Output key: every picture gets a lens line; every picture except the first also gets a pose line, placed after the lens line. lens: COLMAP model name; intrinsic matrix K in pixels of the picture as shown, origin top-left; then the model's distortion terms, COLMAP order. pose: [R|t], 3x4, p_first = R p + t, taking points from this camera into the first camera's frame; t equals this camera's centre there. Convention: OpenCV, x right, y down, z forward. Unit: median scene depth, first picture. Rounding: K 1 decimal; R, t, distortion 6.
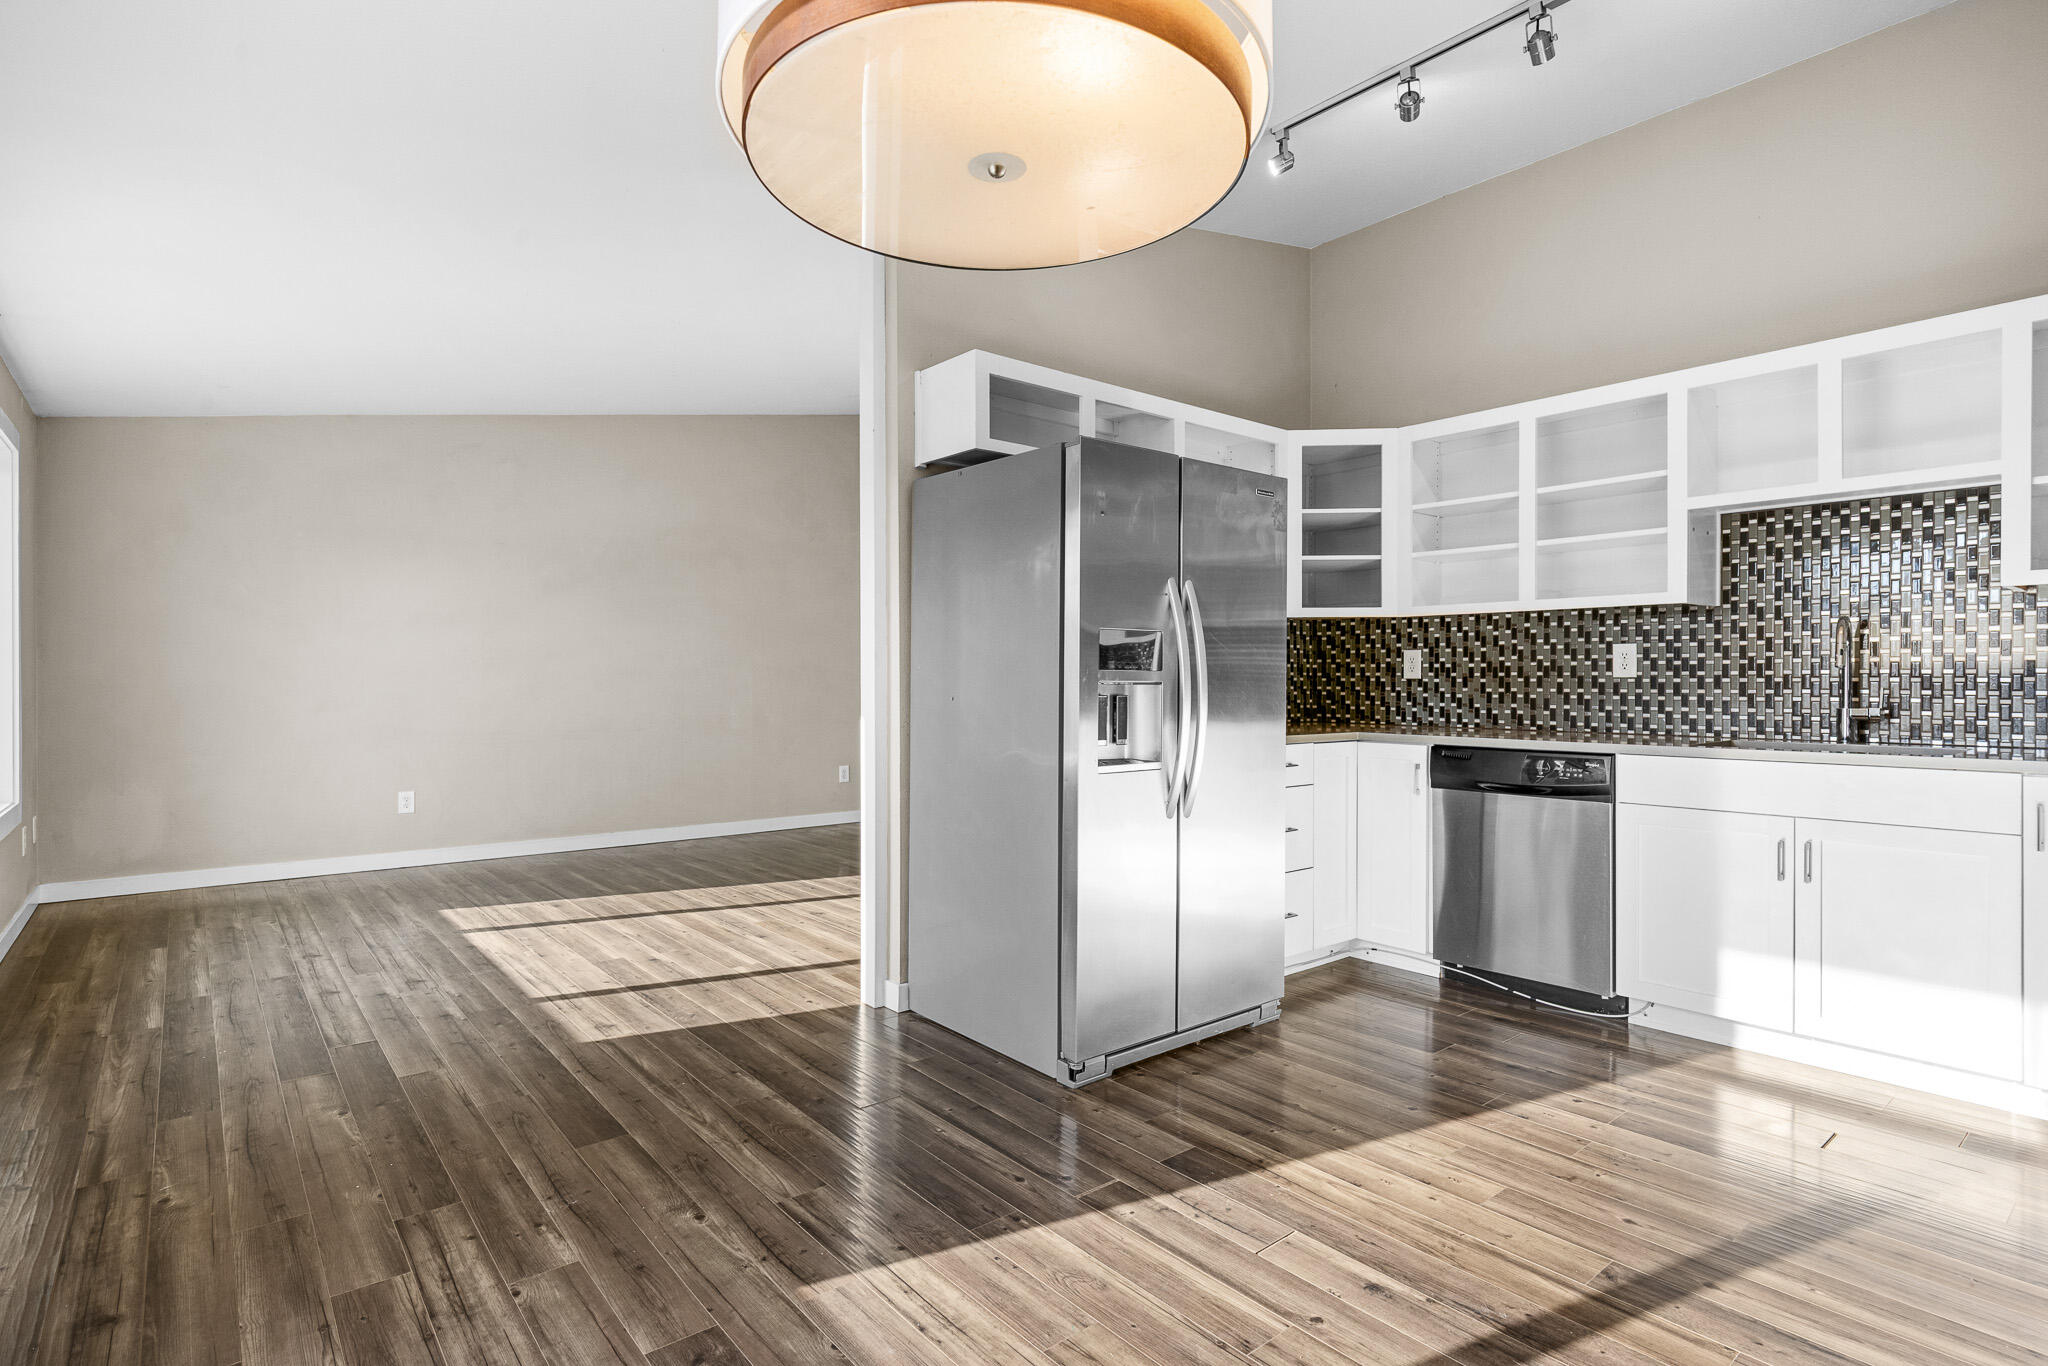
lens RADIAL K [[1020.9, 0, 1025.7], [0, 1020.9, 692.9], [0, 0, 1]] dist [0.001878, 0.000535]
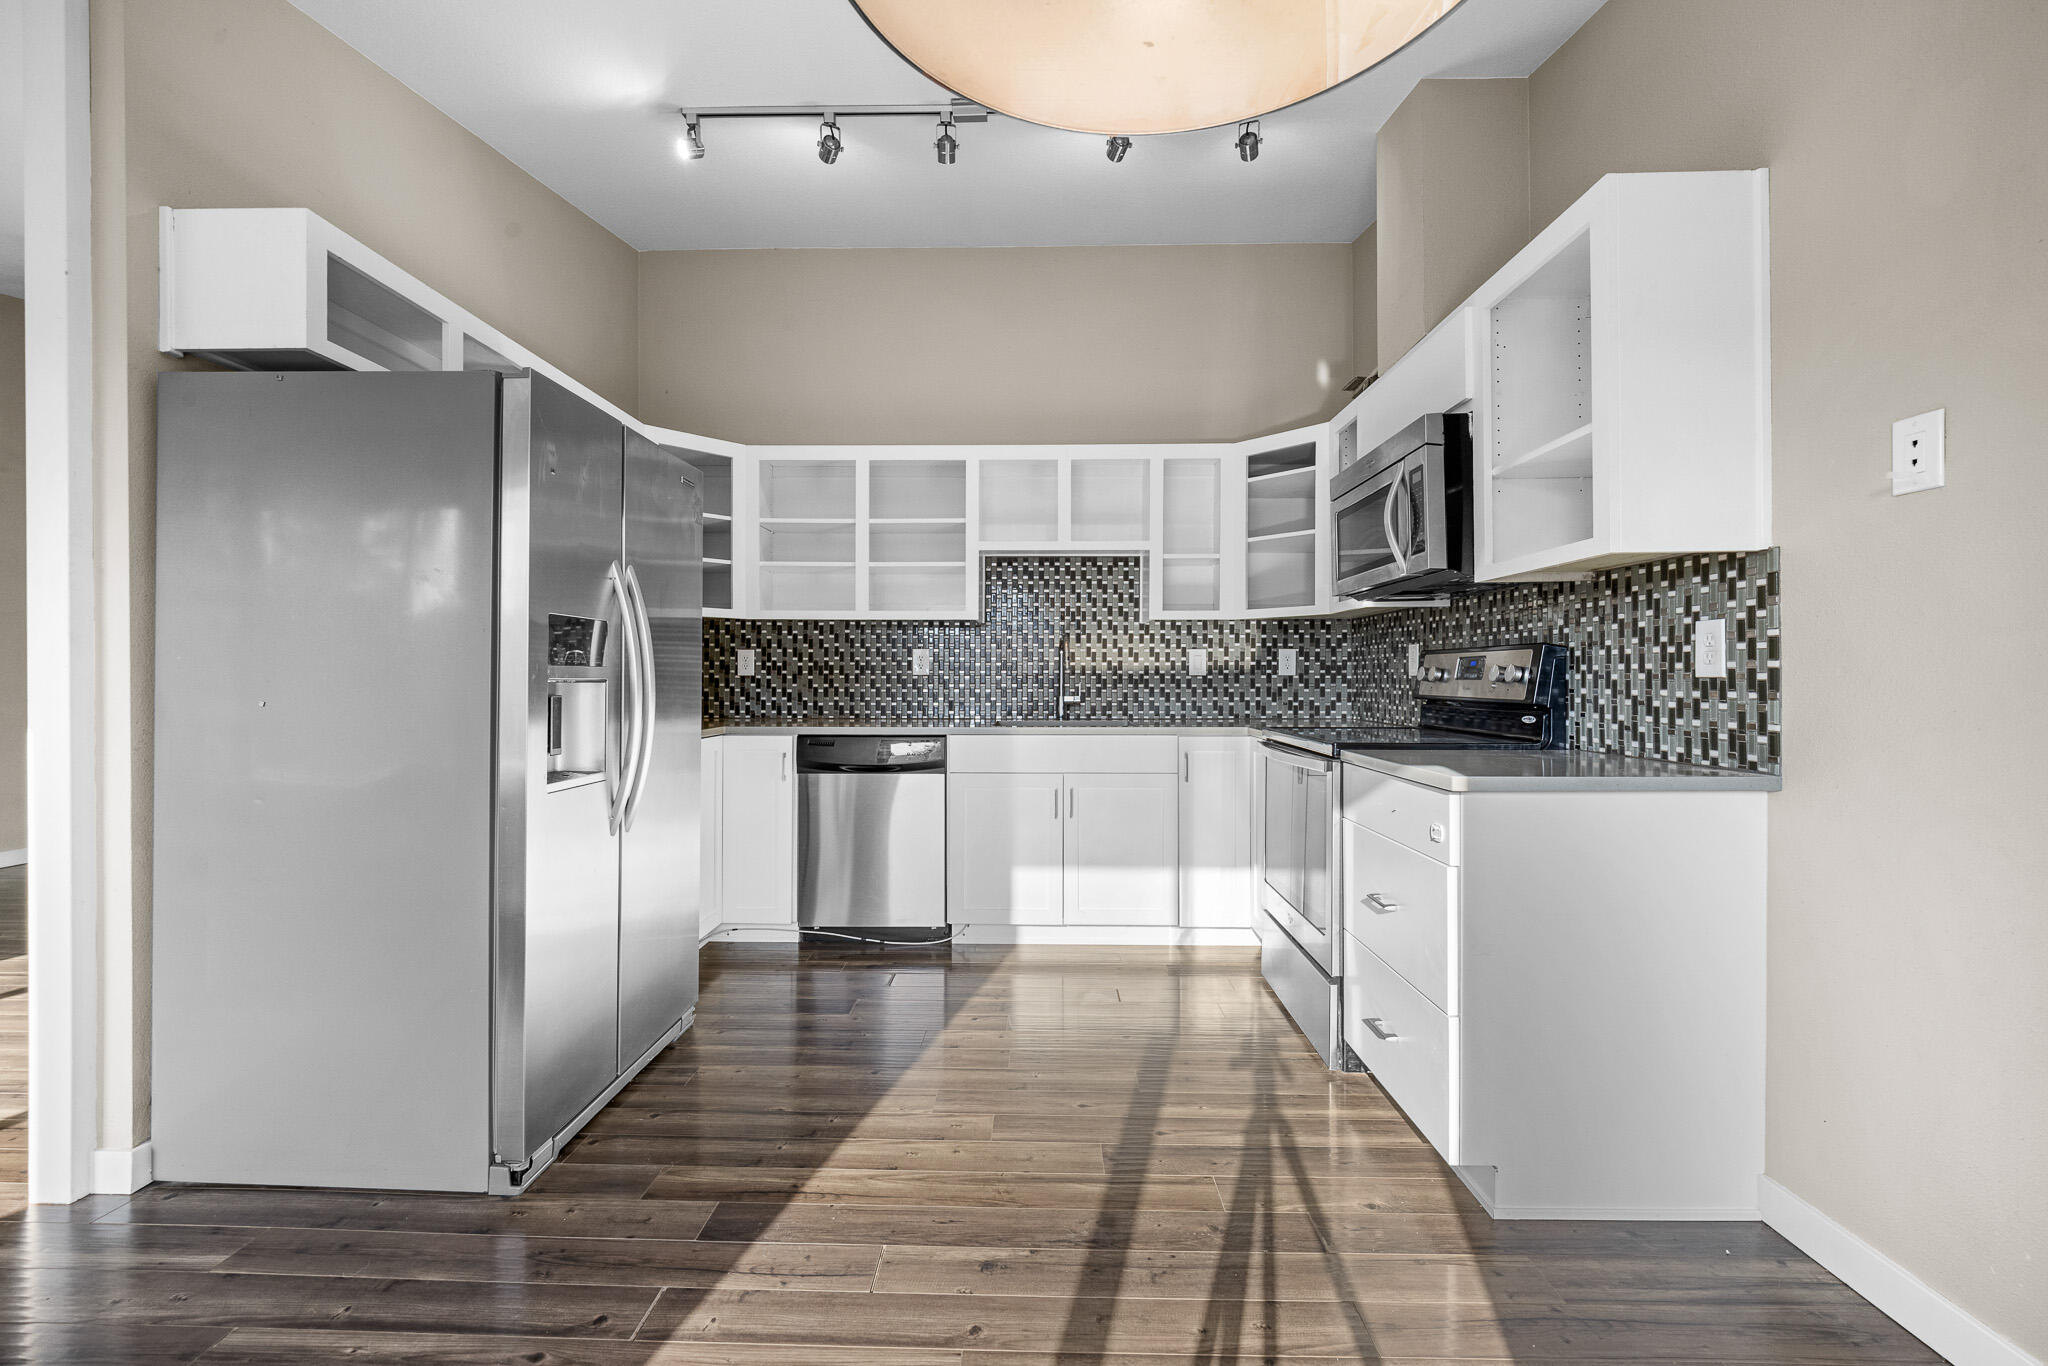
lens RADIAL K [[856.8, 0, 1024.0], [0, 856.8, 683.0], [0, 0, 1]] dist [0.016689, -0.010169]
pose [[0.660098, -0.003624, 0.751171, -0.165224], [0.007034, 0.999974, -0.001357, -0.003562], [-0.751146, 0.006179, 0.660107, 0.225854]]
